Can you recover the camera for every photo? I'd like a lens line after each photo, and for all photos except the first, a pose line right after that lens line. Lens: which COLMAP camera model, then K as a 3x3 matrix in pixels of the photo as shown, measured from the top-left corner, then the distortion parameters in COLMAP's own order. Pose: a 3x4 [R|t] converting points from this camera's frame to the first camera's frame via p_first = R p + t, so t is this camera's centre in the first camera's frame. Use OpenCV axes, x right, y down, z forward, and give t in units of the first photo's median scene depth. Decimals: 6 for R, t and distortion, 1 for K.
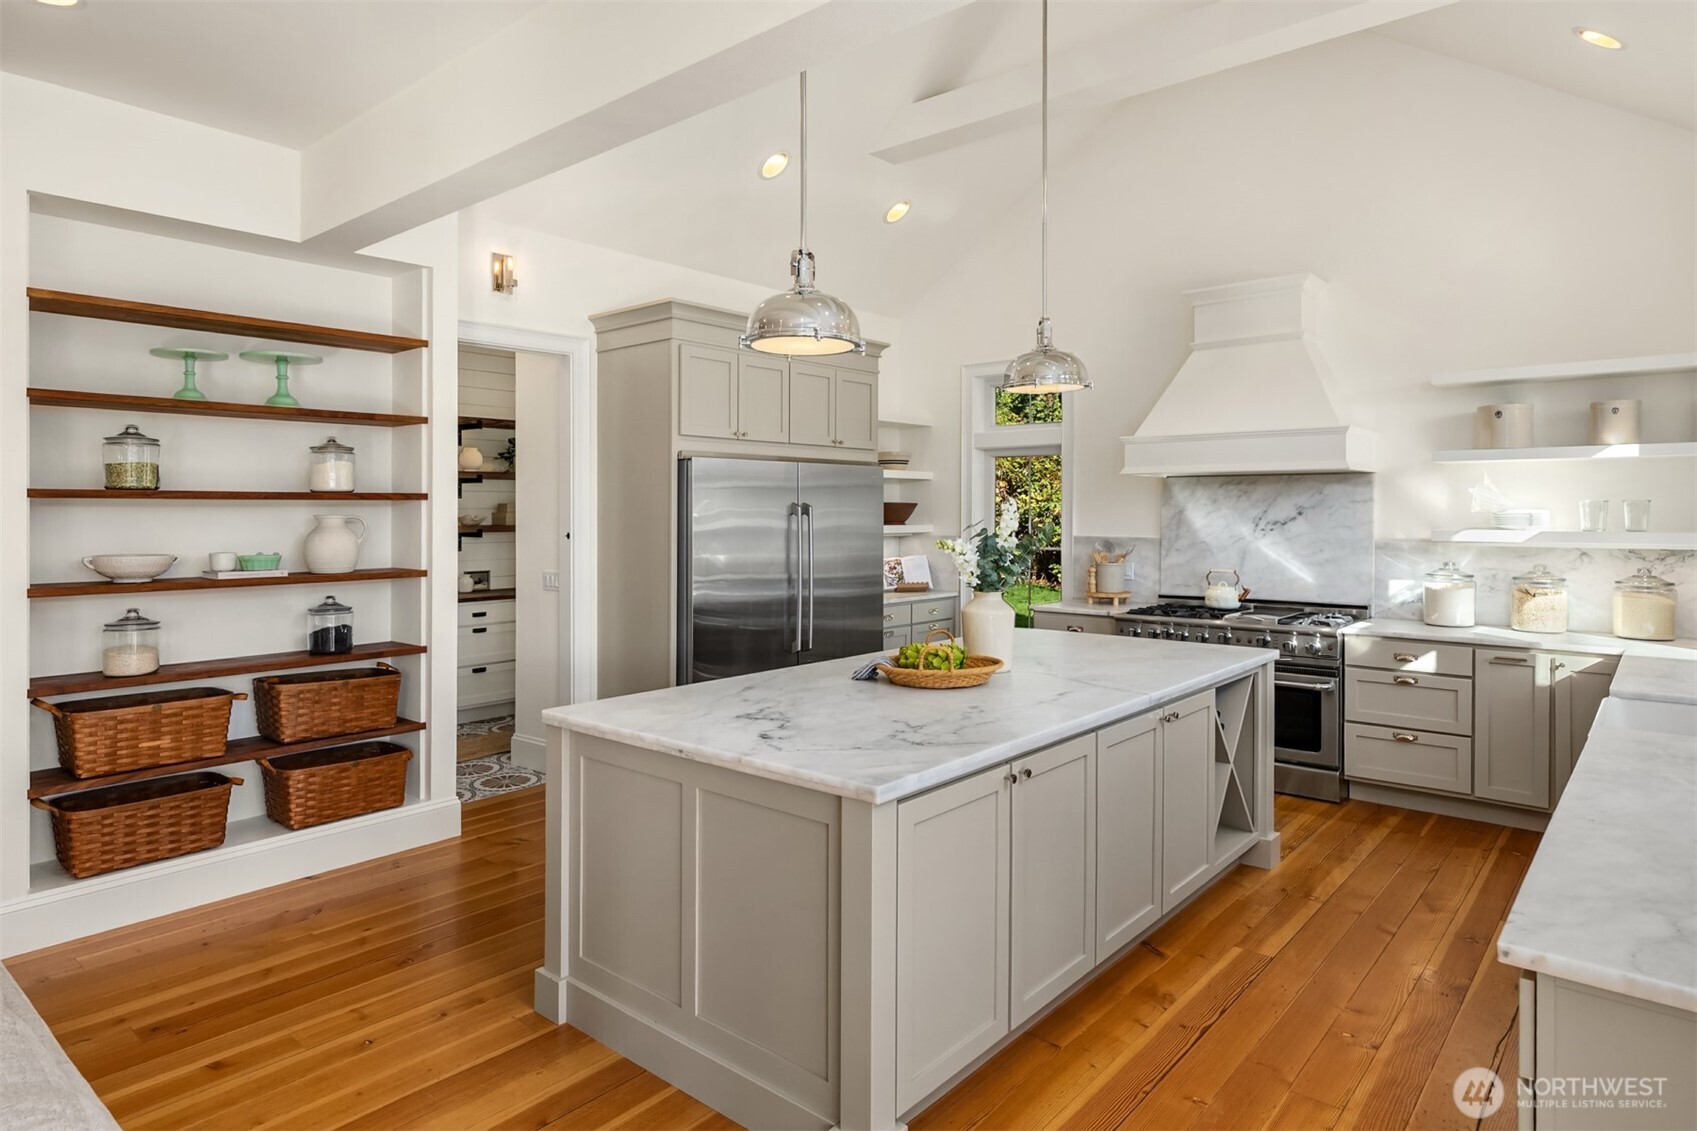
lens RADIAL K [[1011.1, 0, 812.2], [0, 1011.1, 512.2], [0, 0, 1]] dist [-0.004256, 0.011785]
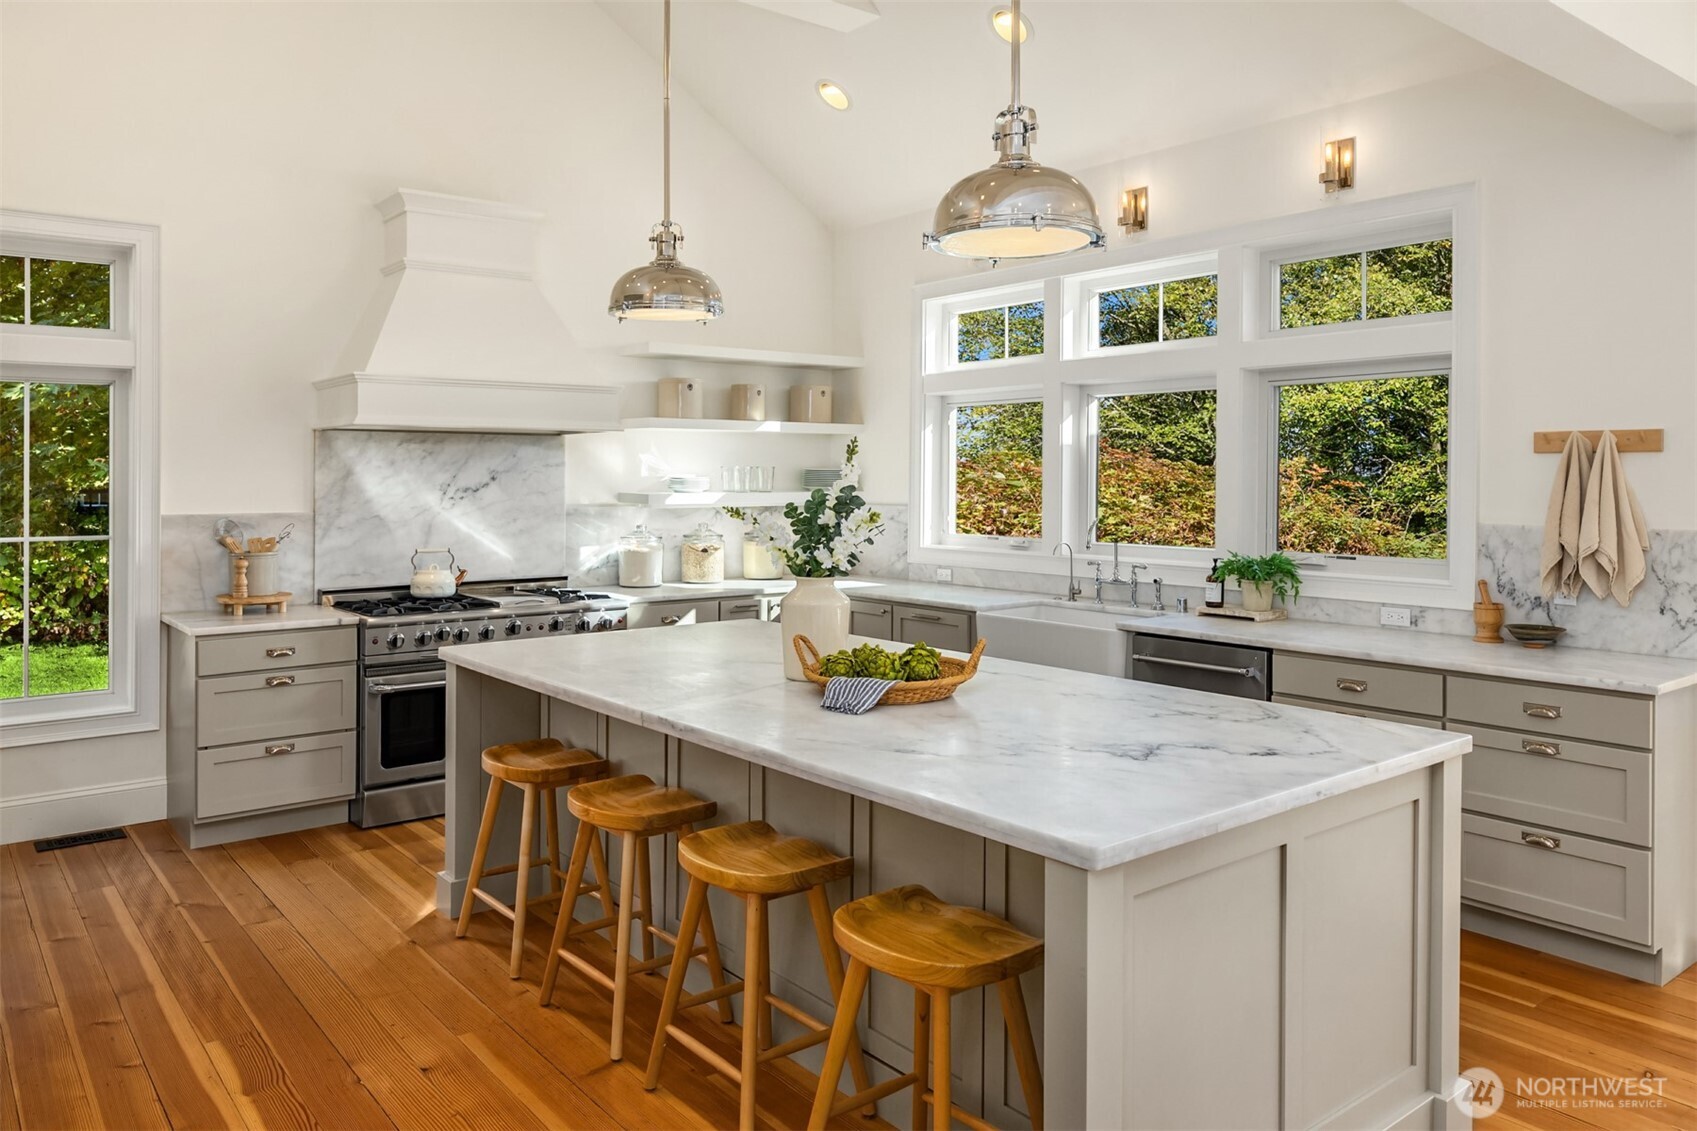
lens RADIAL K [[1168.6, 0, 866.5], [0, 1168.6, 482.9], [0, 0, 1]] dist [0.031446, -0.000862]
pose [[0.171827, -0.005227, 0.985113, -0.514474], [0.002358, 0.999985, 0.004894, 0.001067], [-0.985124, 0.001482, 0.171837, 0.572998]]
